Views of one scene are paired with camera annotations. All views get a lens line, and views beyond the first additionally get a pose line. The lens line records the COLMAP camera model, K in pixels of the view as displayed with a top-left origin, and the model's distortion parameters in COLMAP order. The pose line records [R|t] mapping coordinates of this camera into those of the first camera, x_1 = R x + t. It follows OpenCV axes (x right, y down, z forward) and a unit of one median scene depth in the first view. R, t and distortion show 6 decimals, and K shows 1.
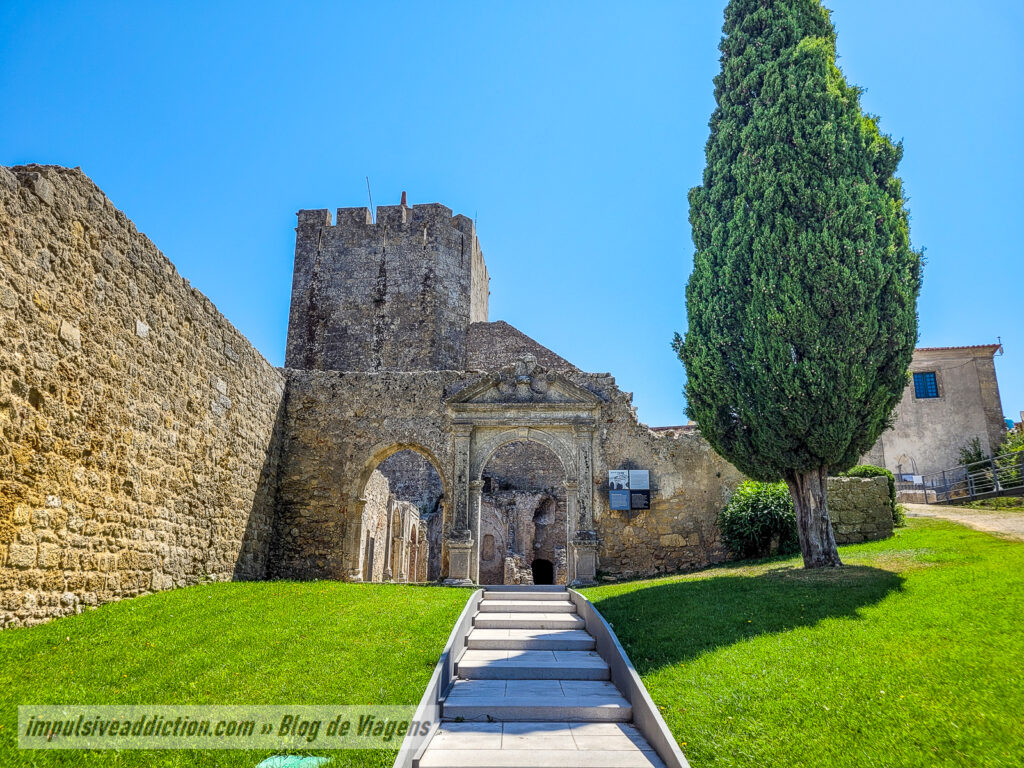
lens RADIAL K [[771.1, 0, 515.8], [0, 771.1, 388.8], [0, 0, 1]] dist [0.046524, -0.001462]
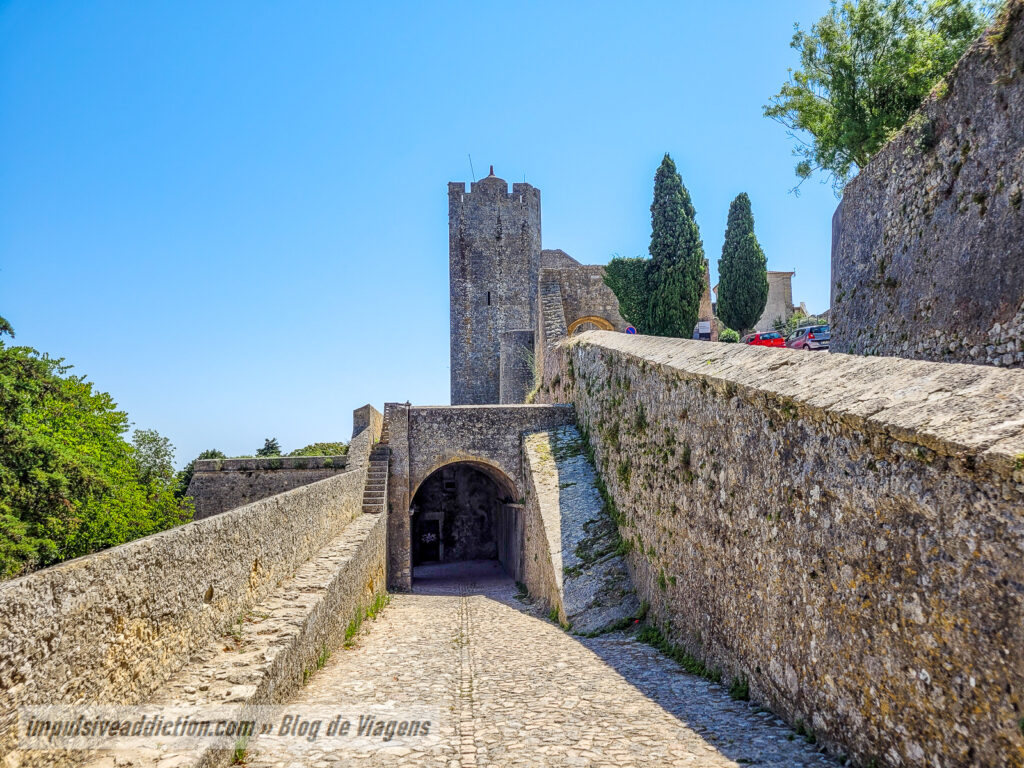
lens RADIAL K [[771.1, 0, 514.4], [0, 771.1, 387.4], [0, 0, 1]] dist [0.046524, -0.001462]
pose [[0.981400, -0.006589, 0.191859, -0.497106], [-0.028058, 0.983756, 0.177307, -0.088886], [-0.189911, -0.179392, 0.965273, -0.876710]]
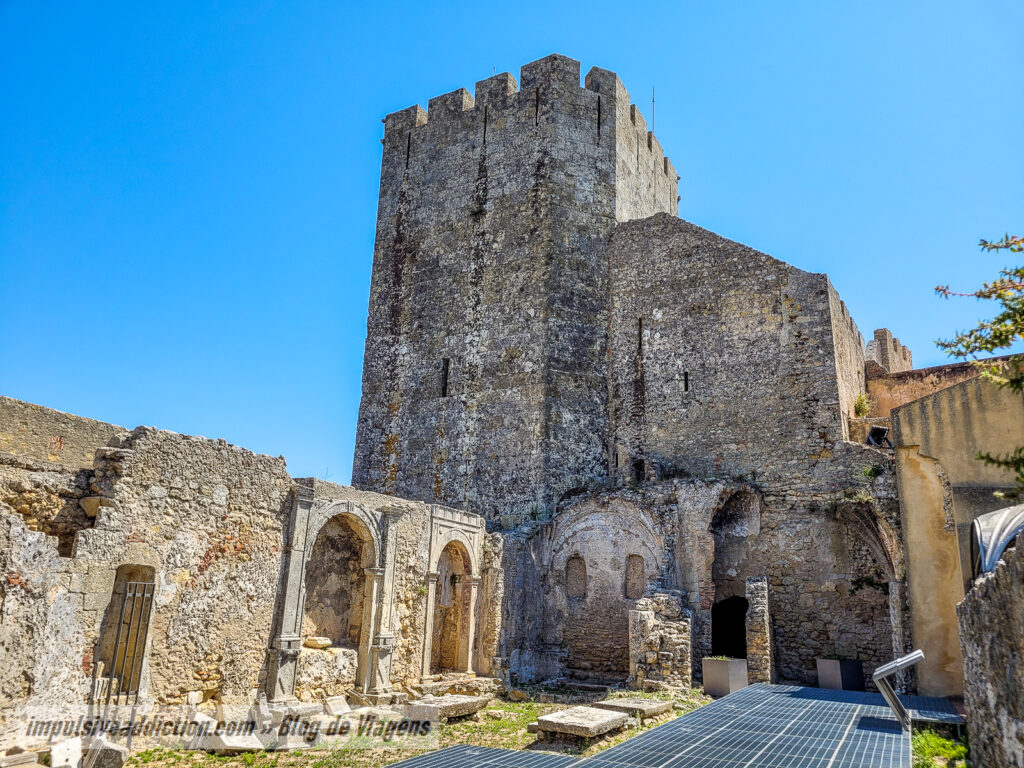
lens RADIAL K [[771.1, 0, 523.6], [0, 771.1, 397.8], [0, 0, 1]] dist [0.046524, -0.001462]
pose [[0.917705, -0.081773, -0.388755, 0.112713], [0.083663, 0.996421, -0.012096, 0.061161], [0.388353, -0.021424, 0.921262, 0.376347]]
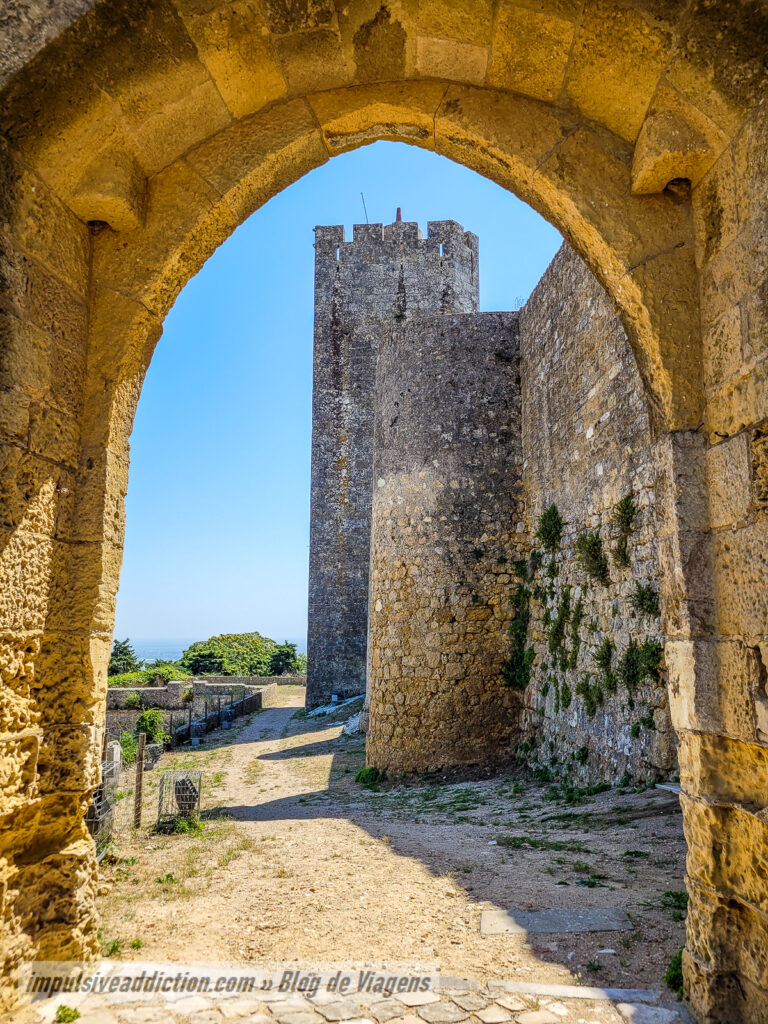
lens RADIAL K [[771.1, 0, 376.5], [0, 771.1, 509.5], [0, 0, 1]] dist [0.046524, -0.001462]
pose [[0.999644, 0.000629, 0.026662, -0.234918], [-0.003950, 0.992186, 0.124706, 0.016573], [-0.026375, -0.124767, 0.991836, -0.082062]]
